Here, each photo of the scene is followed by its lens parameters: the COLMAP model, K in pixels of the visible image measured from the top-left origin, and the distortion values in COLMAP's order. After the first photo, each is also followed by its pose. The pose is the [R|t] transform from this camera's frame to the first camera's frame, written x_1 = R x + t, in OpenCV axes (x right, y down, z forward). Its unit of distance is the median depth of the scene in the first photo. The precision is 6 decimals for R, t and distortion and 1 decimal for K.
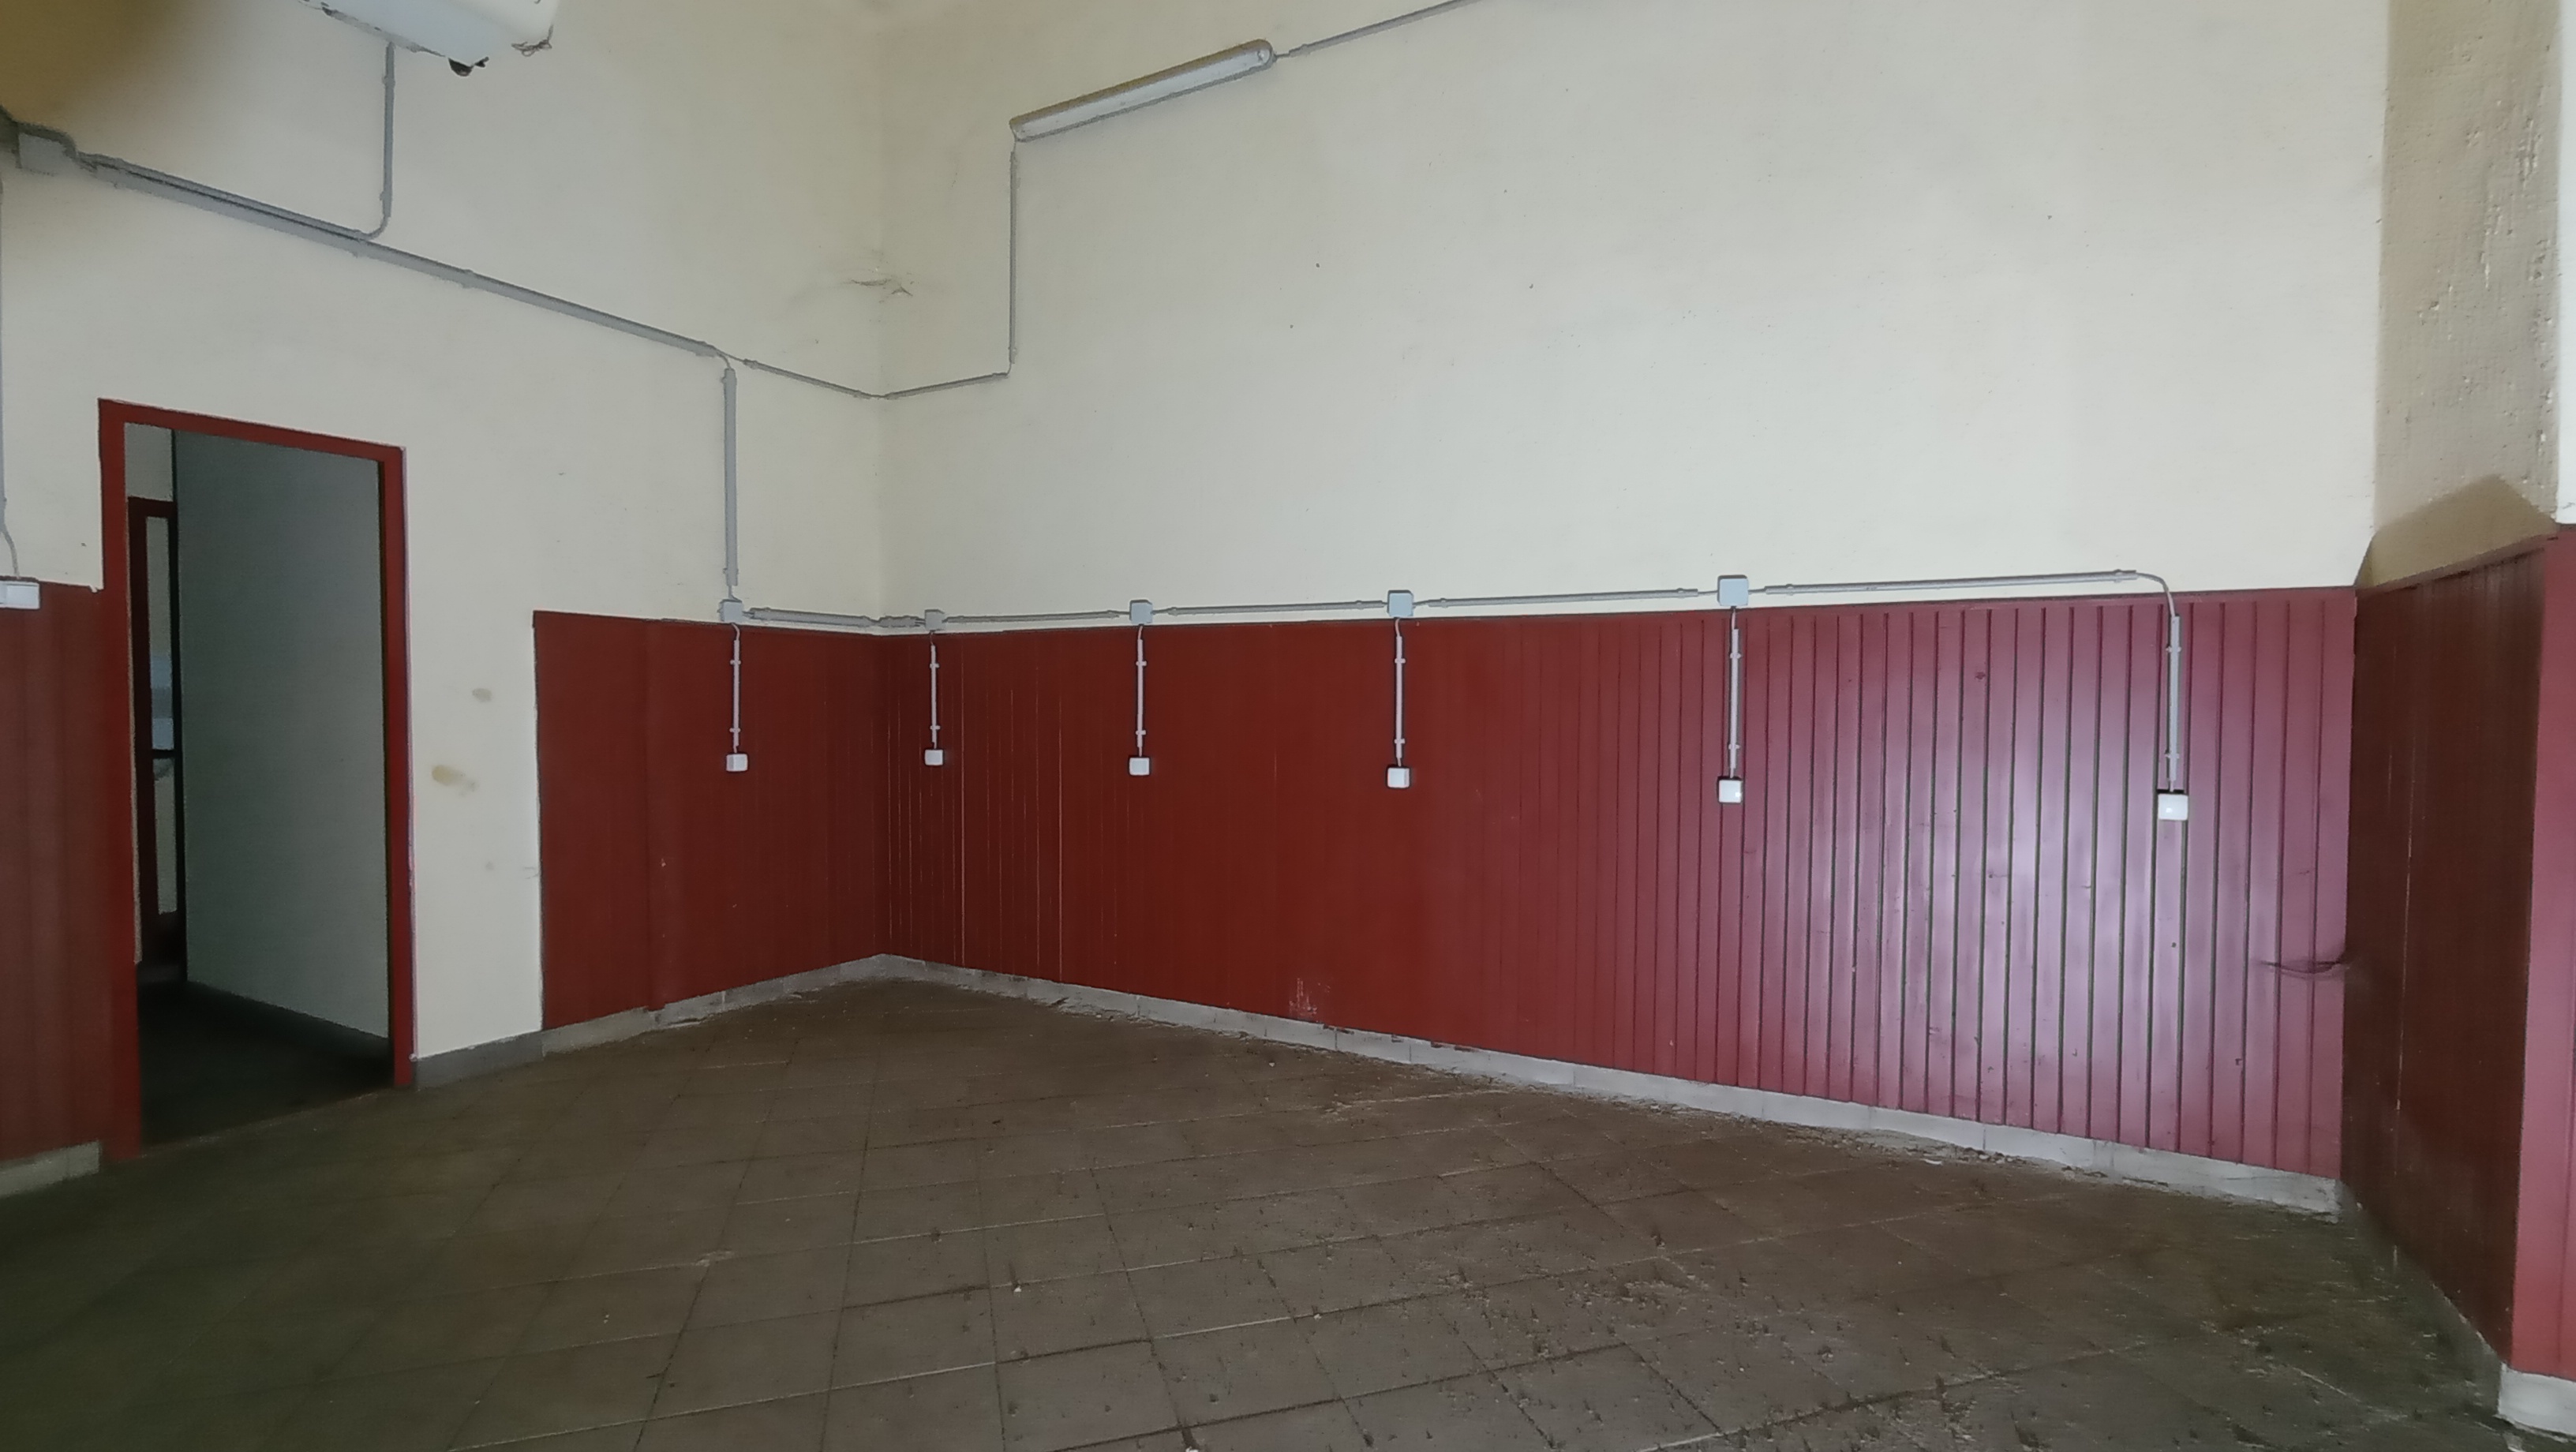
lens RADIAL K [[1167.2, 0, 1294.4], [0, 1167.2, 737.6], [0, 0, 1]] dist [-0.027464, 0.023905]
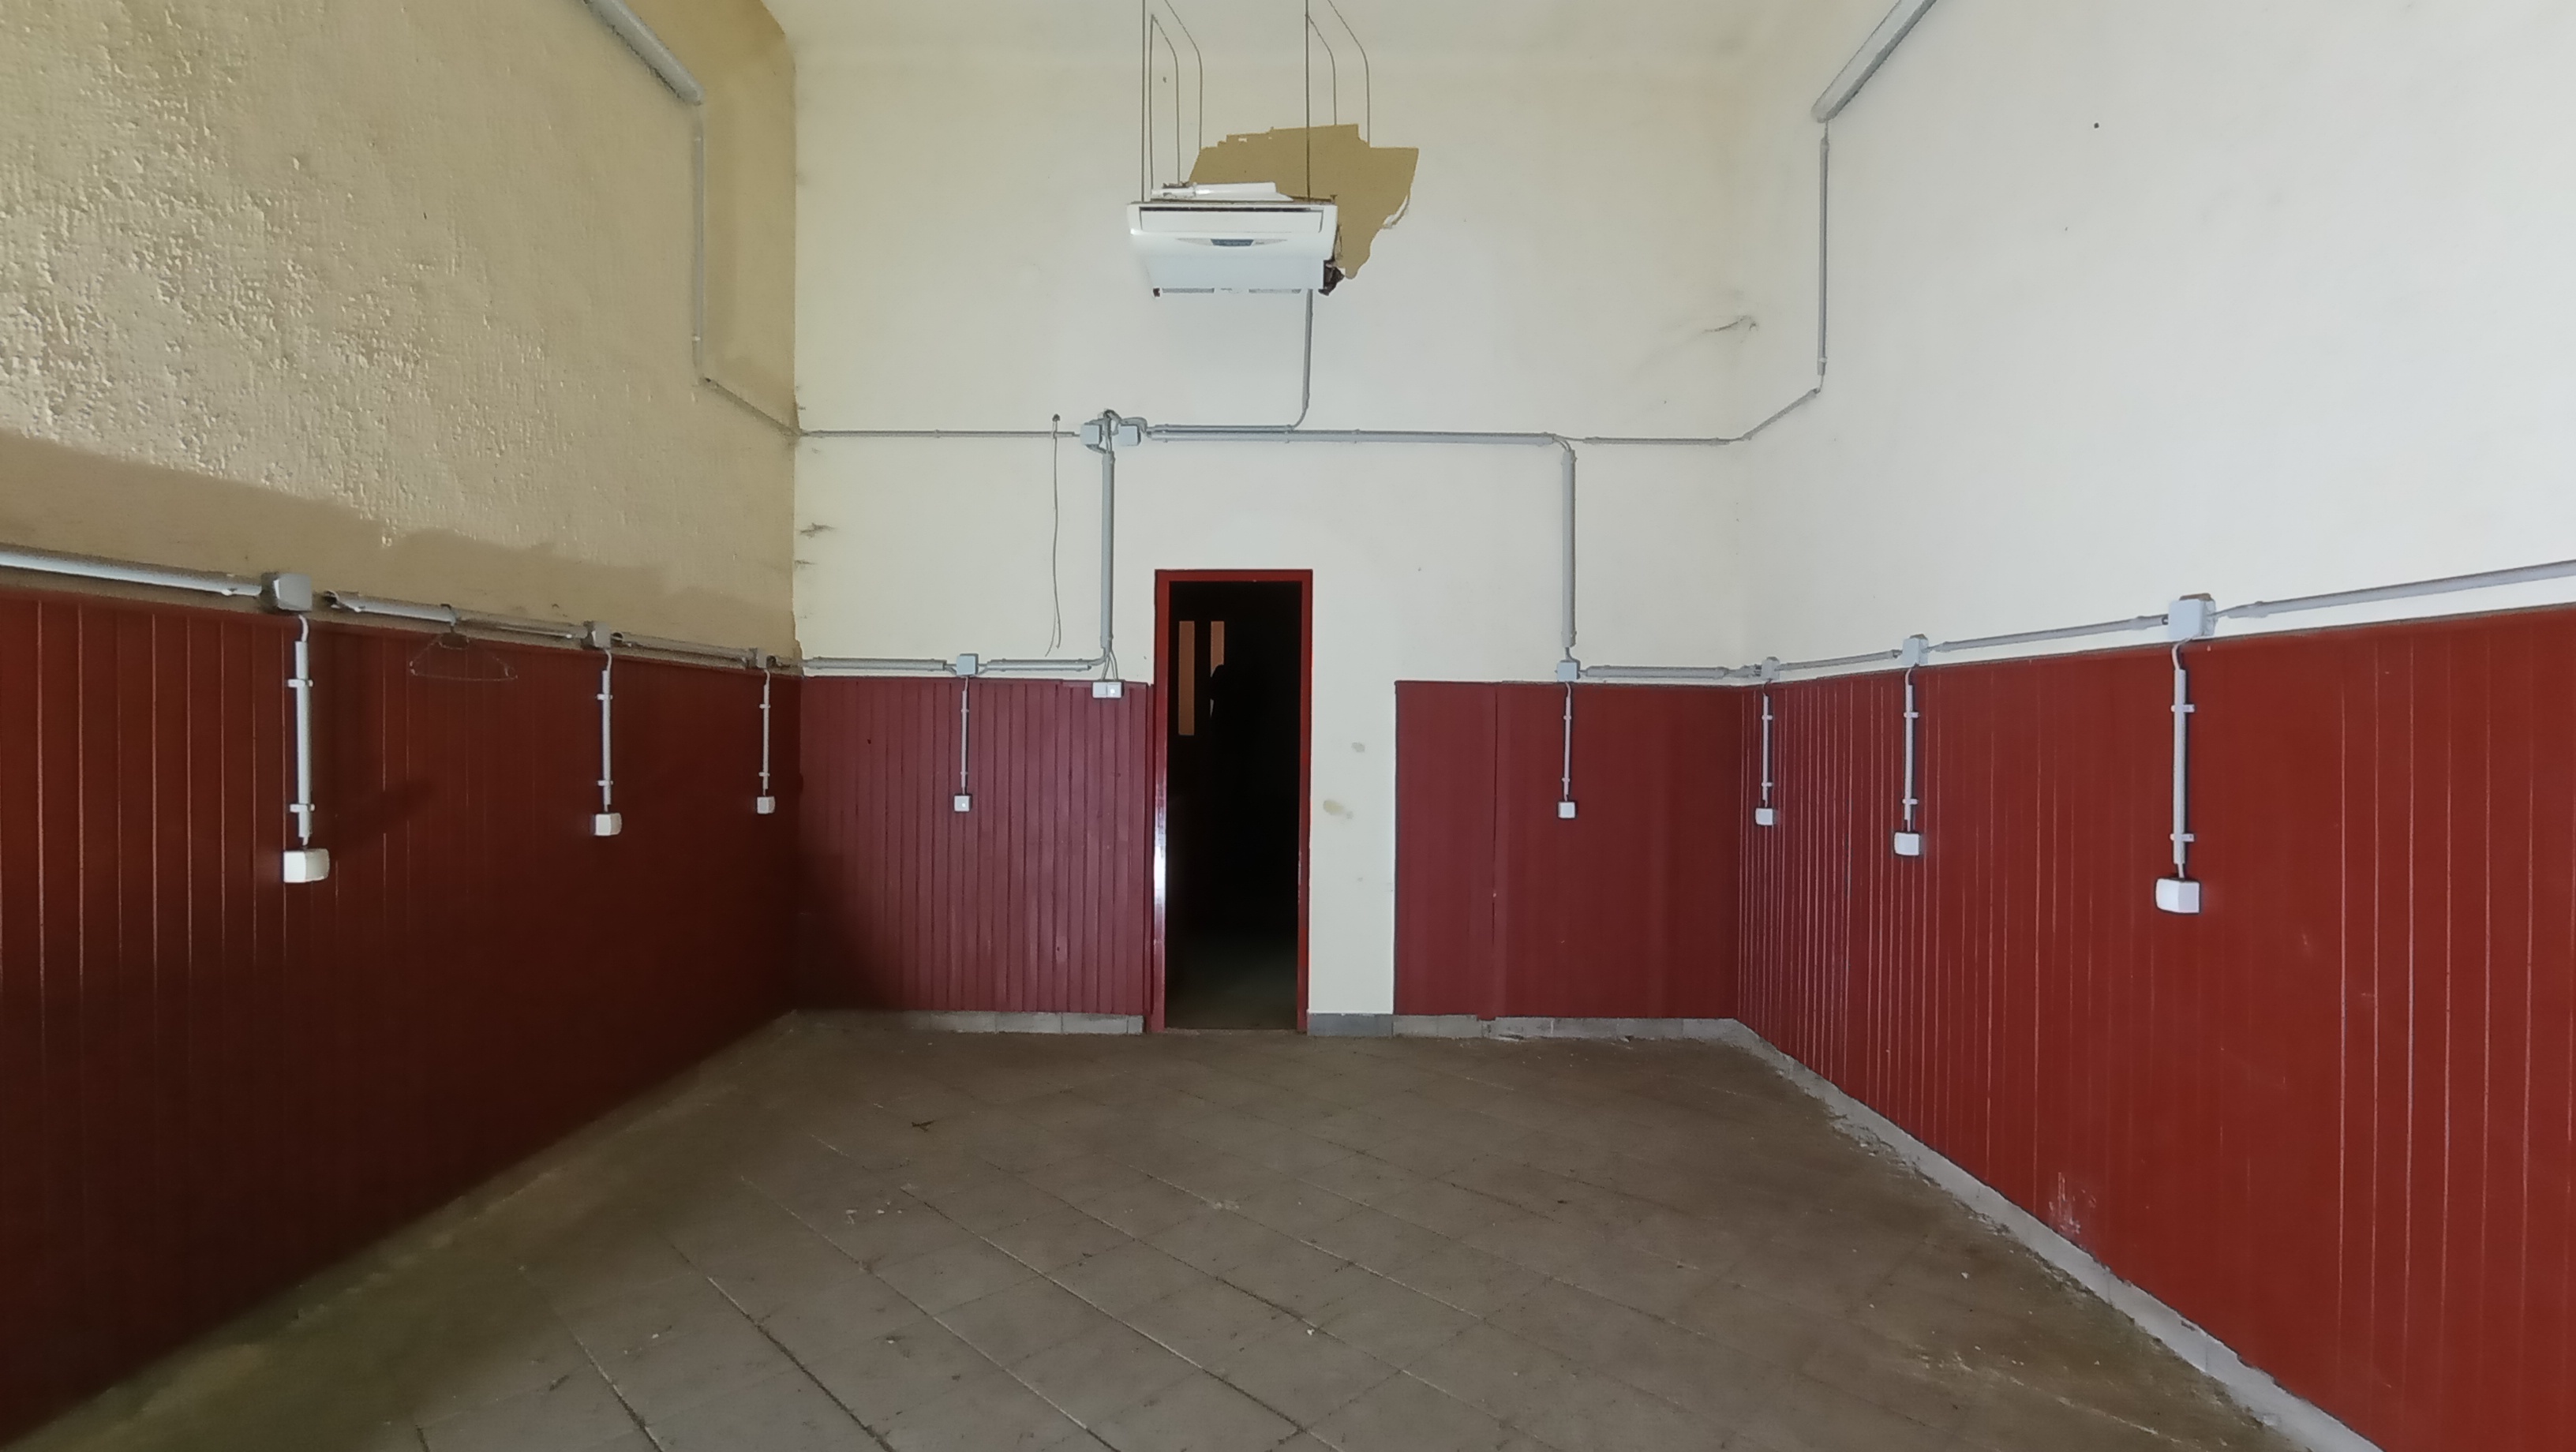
lens RADIAL K [[1167.2, 0, 1294.4], [0, 1167.2, 737.6], [0, 0, 1]] dist [-0.027464, 0.023905]
pose [[0.483482, 0.003996, -0.875345, 0.365597], [-0.035242, 0.999268, -0.014904, -0.021840], [0.874645, 0.038055, 0.483268, 0.258694]]
